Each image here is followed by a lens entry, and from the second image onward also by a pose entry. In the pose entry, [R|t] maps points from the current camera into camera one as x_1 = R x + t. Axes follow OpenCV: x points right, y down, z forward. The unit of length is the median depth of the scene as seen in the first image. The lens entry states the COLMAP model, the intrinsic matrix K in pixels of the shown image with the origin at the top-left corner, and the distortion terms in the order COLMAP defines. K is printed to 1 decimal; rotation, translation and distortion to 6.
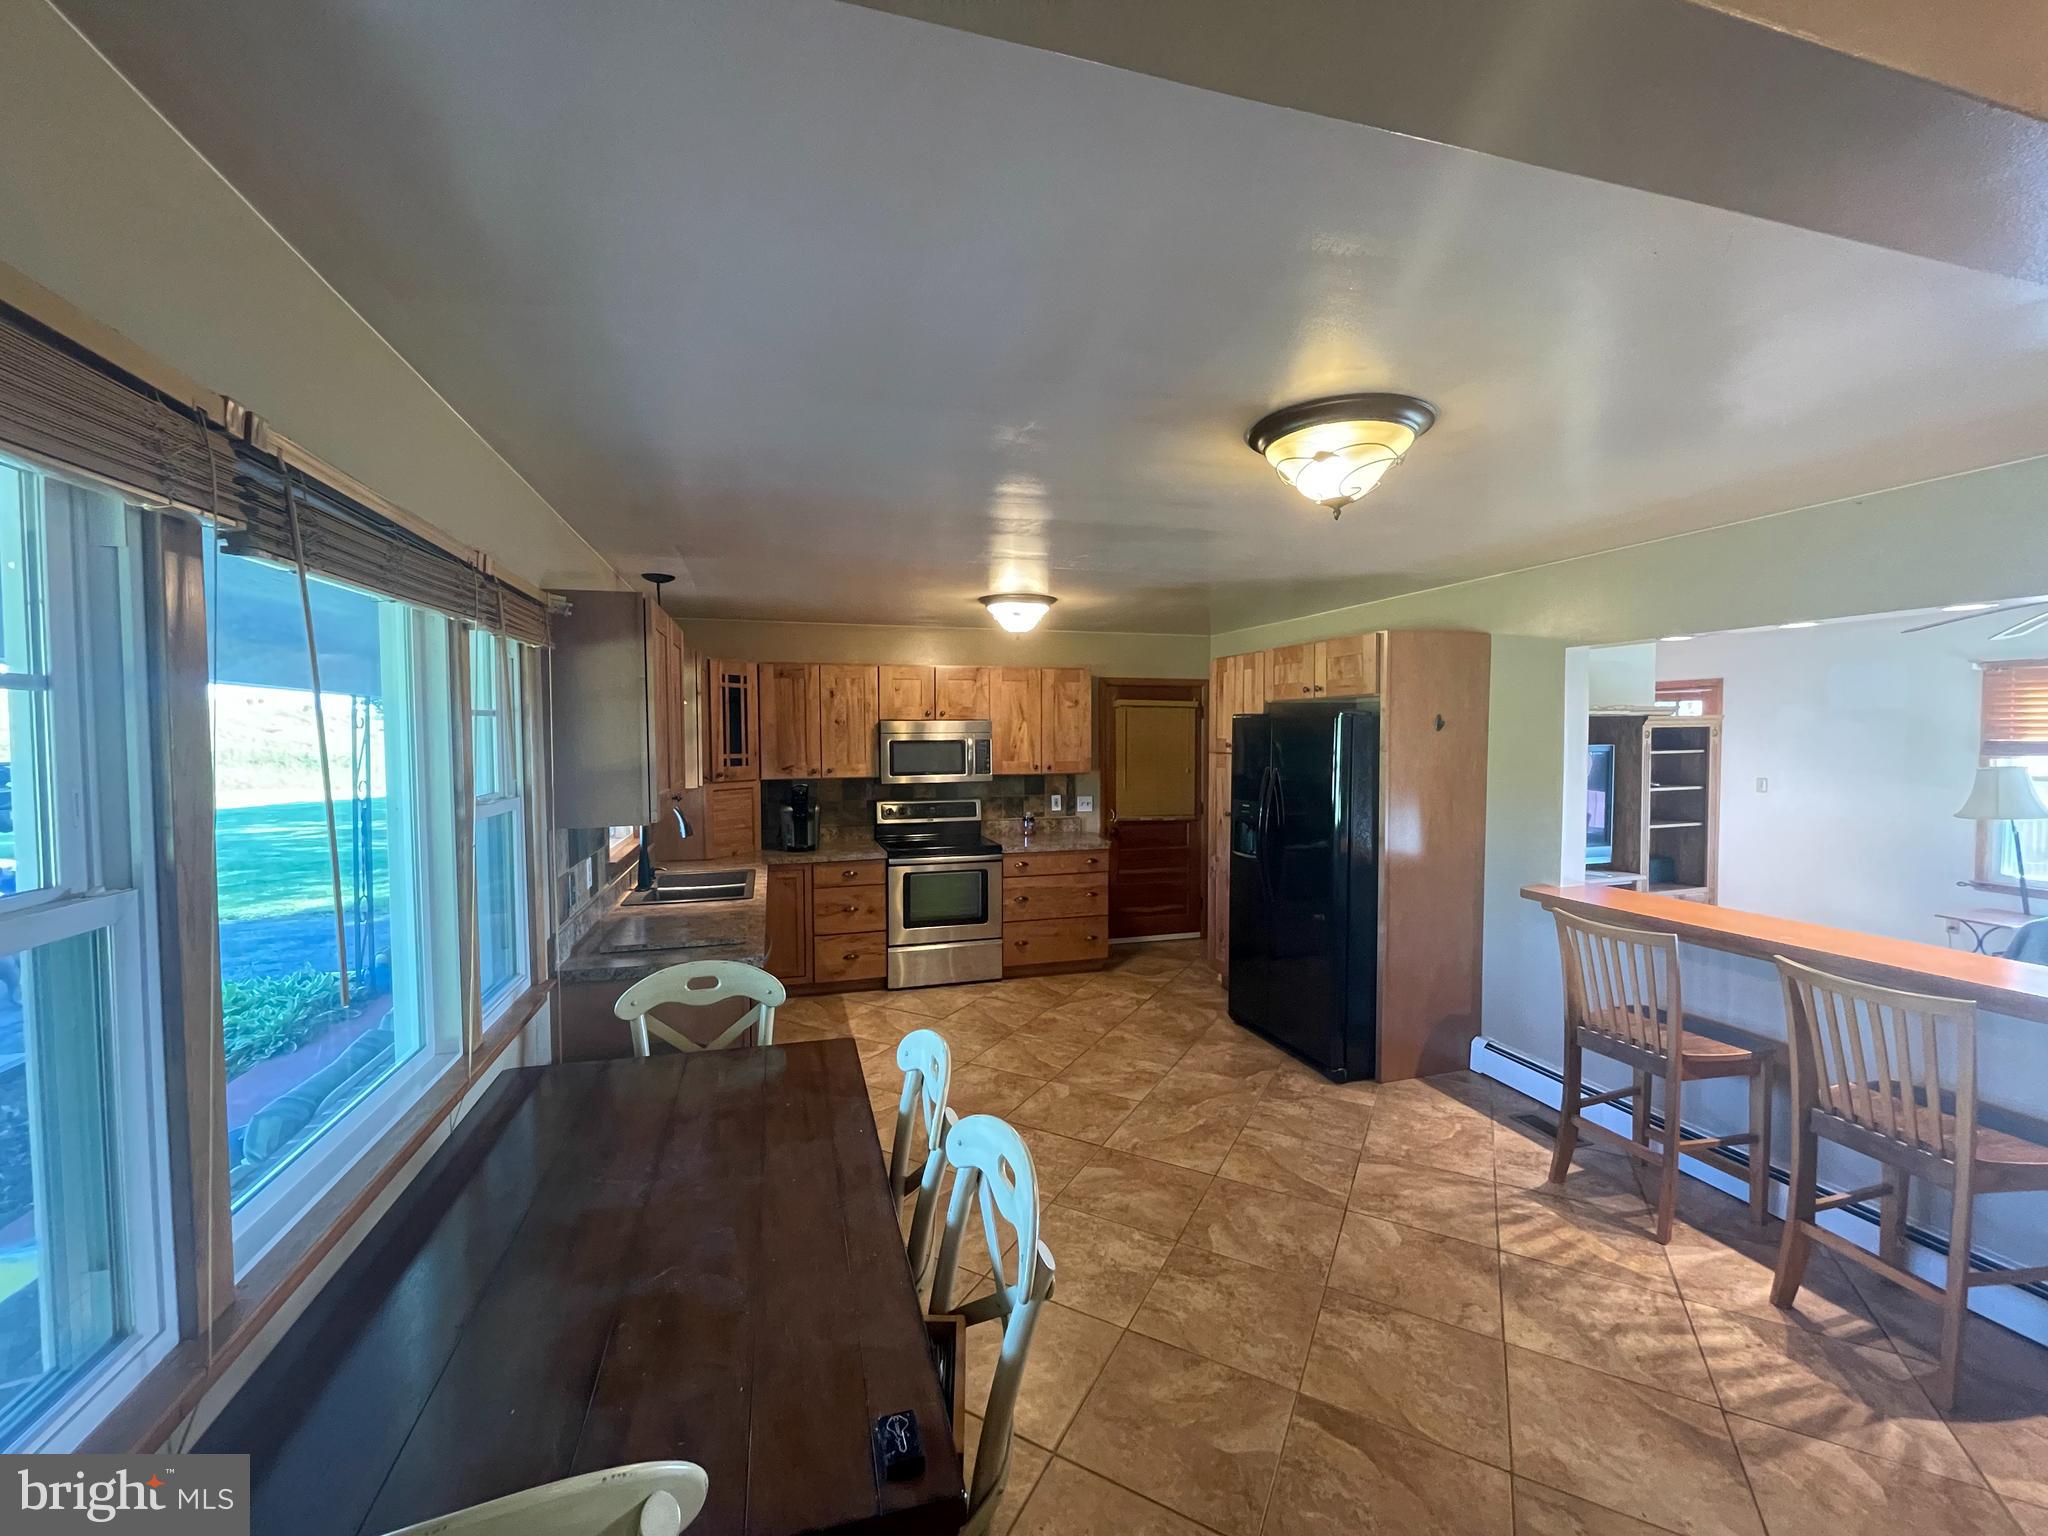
lens RADIAL K [[828.4, 0, 1013.4], [0, 828.4, 767.7], [0, 0, 1]] dist [0.001957, -0.000031]
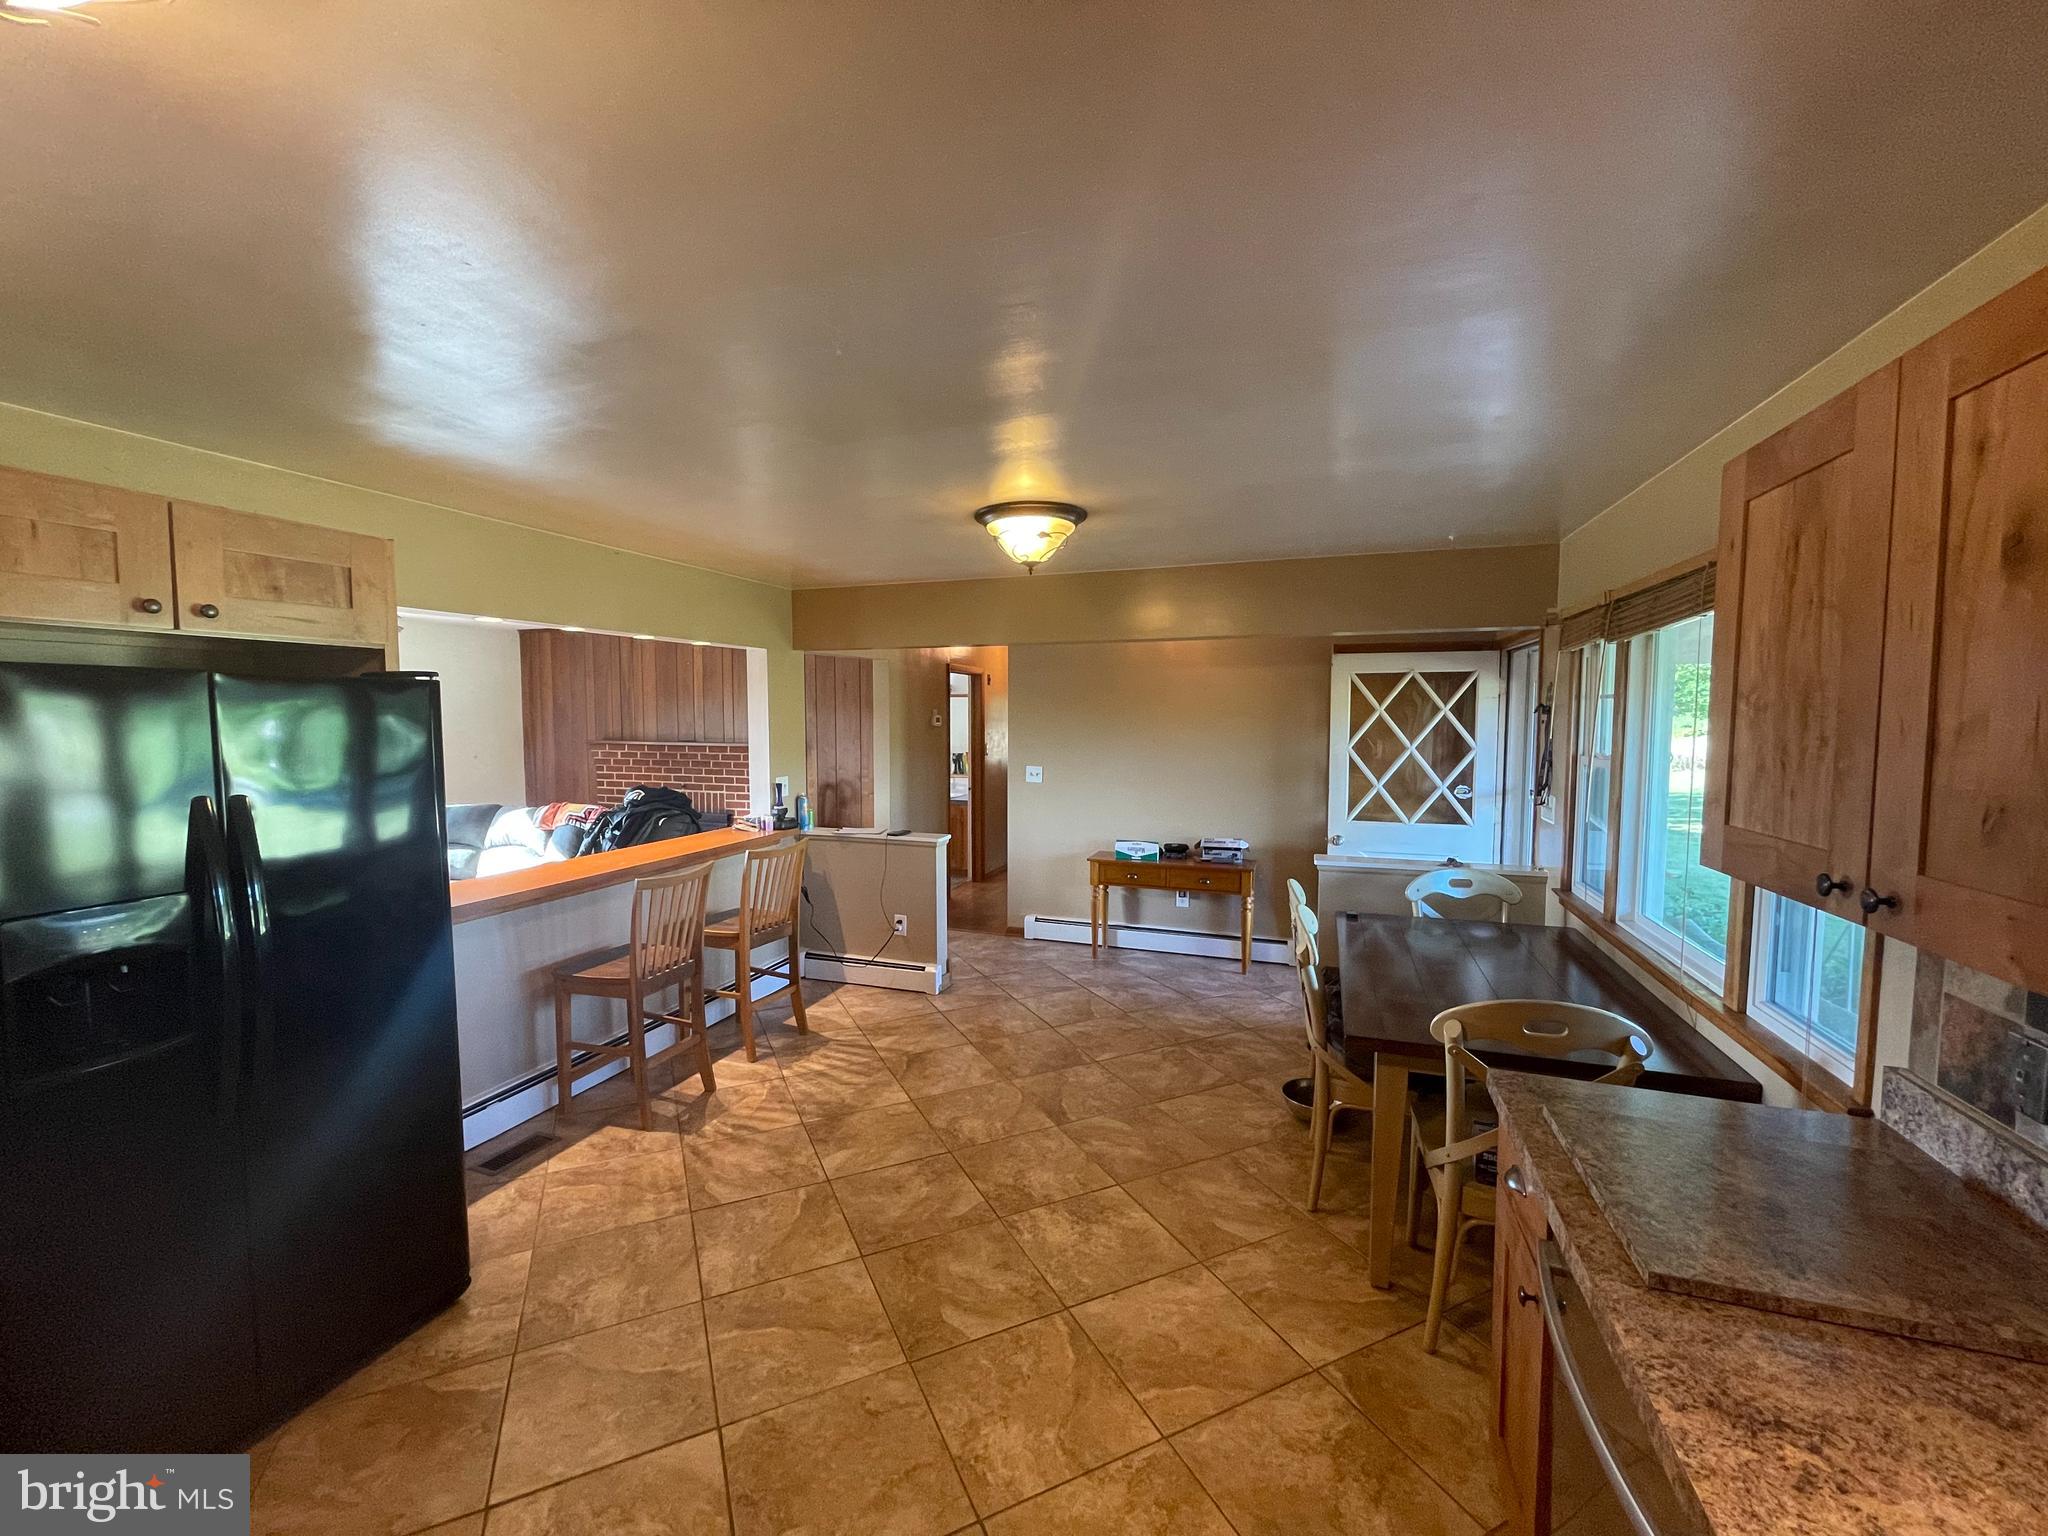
lens RADIAL K [[832.7, 0, 1002.4], [0, 832.7, 763.7], [0, 0, 1]] dist [0.001071, 0.000063]
pose [[-0.803320, -0.033438, 0.594608, -0.387408], [0.027807, 0.995228, 0.093534, -0.070877], [-0.594898, 0.091672, -0.798557, 1.758002]]
